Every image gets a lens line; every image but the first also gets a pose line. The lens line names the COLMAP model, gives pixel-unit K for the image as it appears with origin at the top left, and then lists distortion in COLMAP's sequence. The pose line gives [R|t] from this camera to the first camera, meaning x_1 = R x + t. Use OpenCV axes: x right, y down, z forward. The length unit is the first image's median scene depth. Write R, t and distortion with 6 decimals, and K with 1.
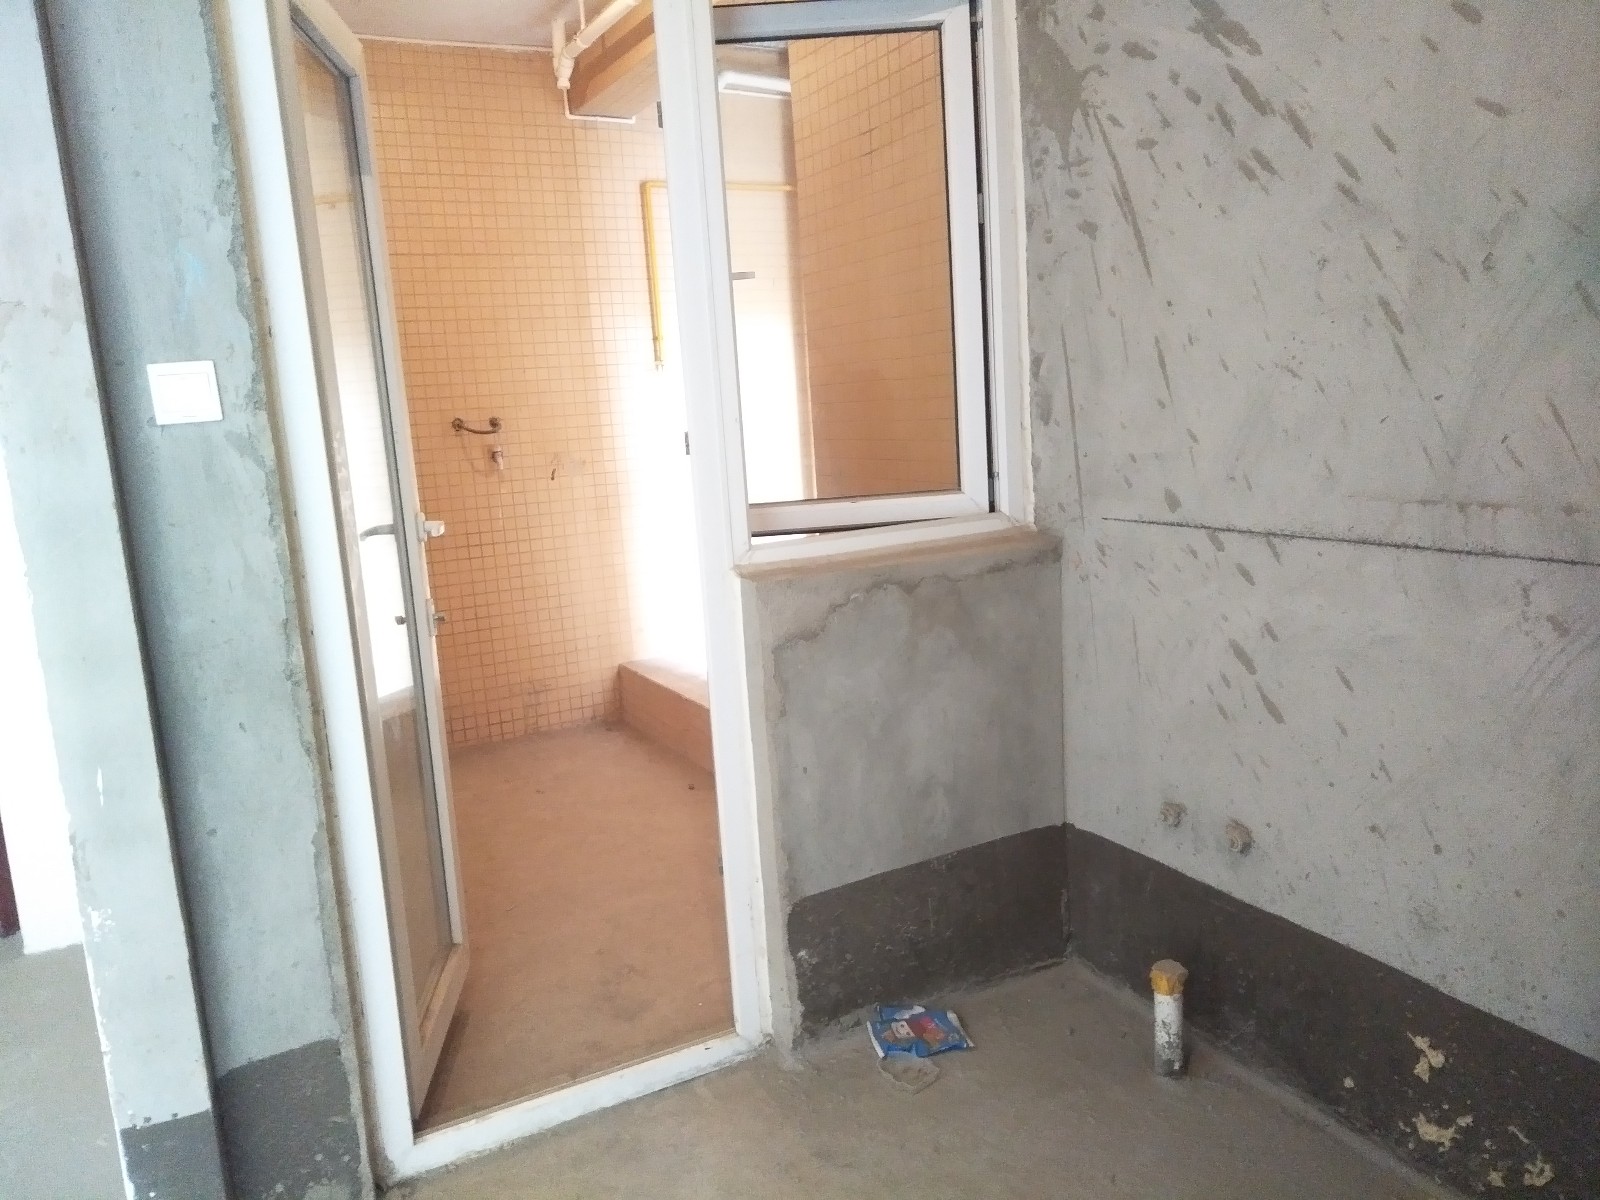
lens RADIAL K [[1185.4, 0, 806.4], [0, 1185.4, 589.4], [0, 0, 1]] dist [0.018096, -0.013403]
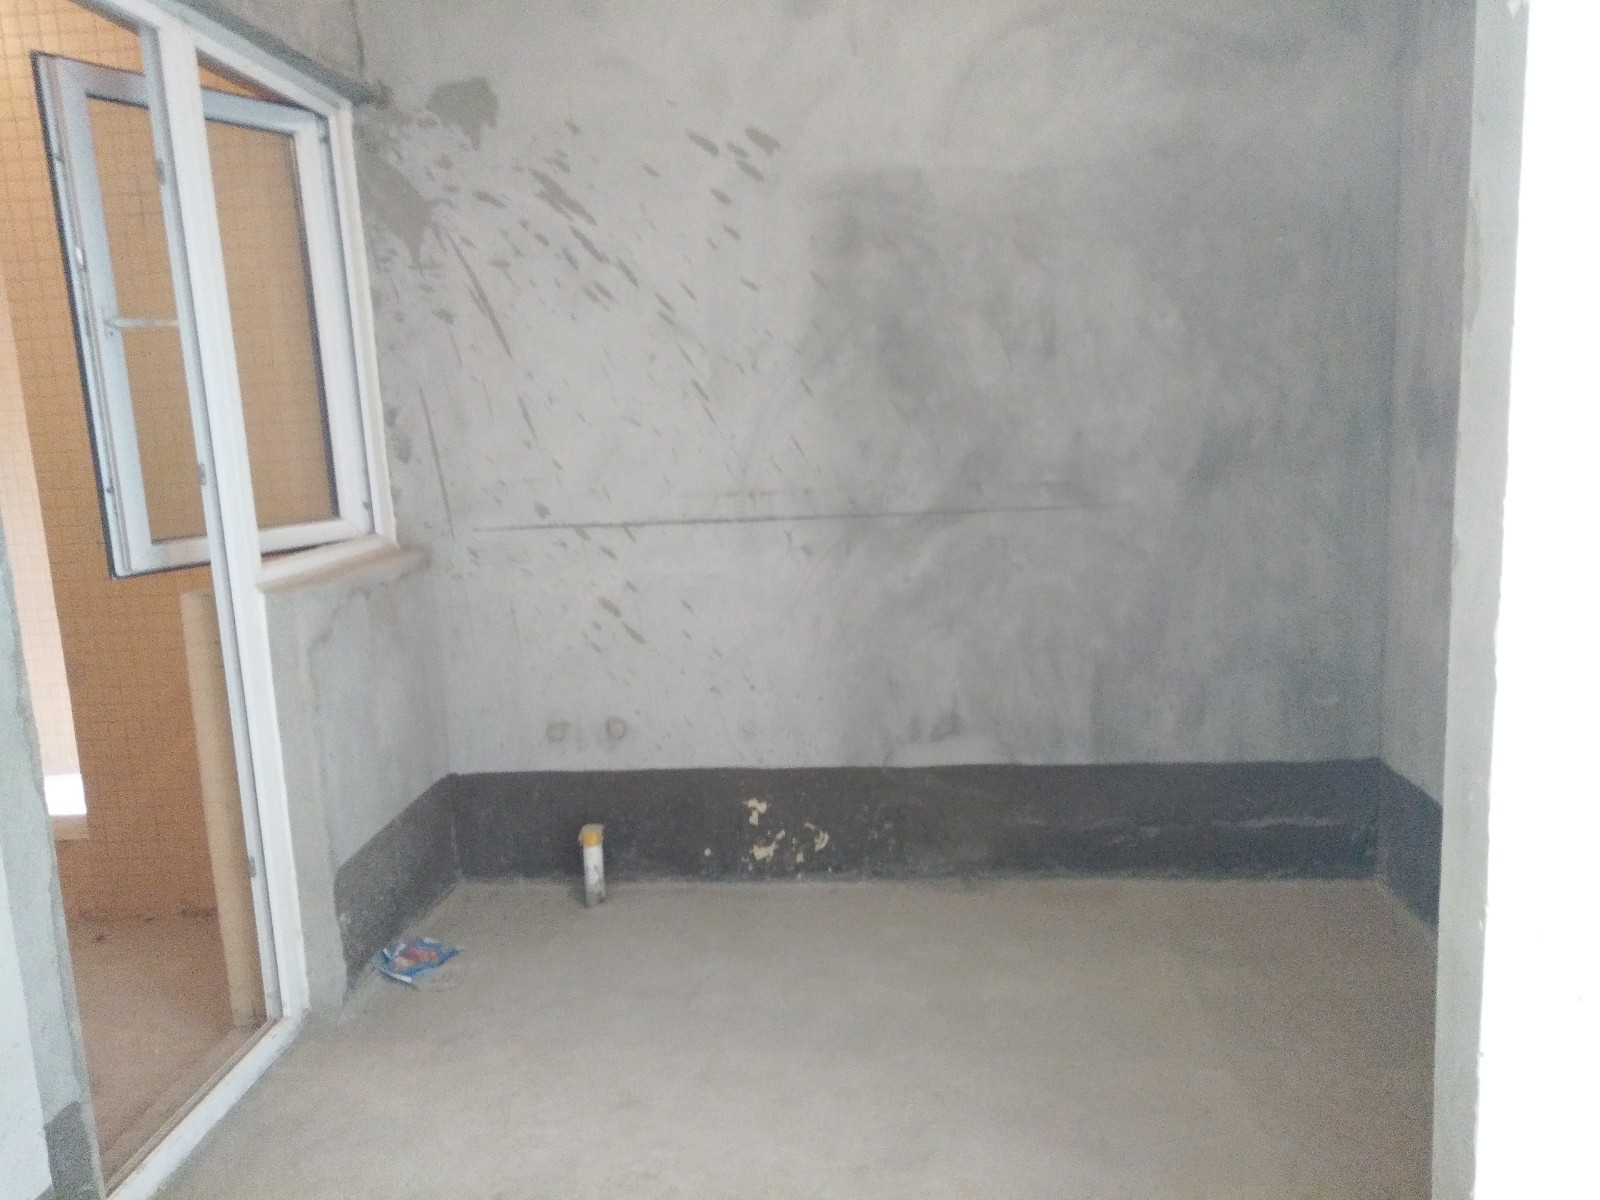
lens RADIAL K [[1185.4, 0, 801.2], [0, 1185.4, 598.4], [0, 0, 1]] dist [0.018096, -0.013403]
pose [[0.520417, -0.097037, 0.848381, -0.749705], [0.150904, 0.988336, 0.020478, 0.048090], [-0.840473, 0.117367, 0.528990, -0.015641]]
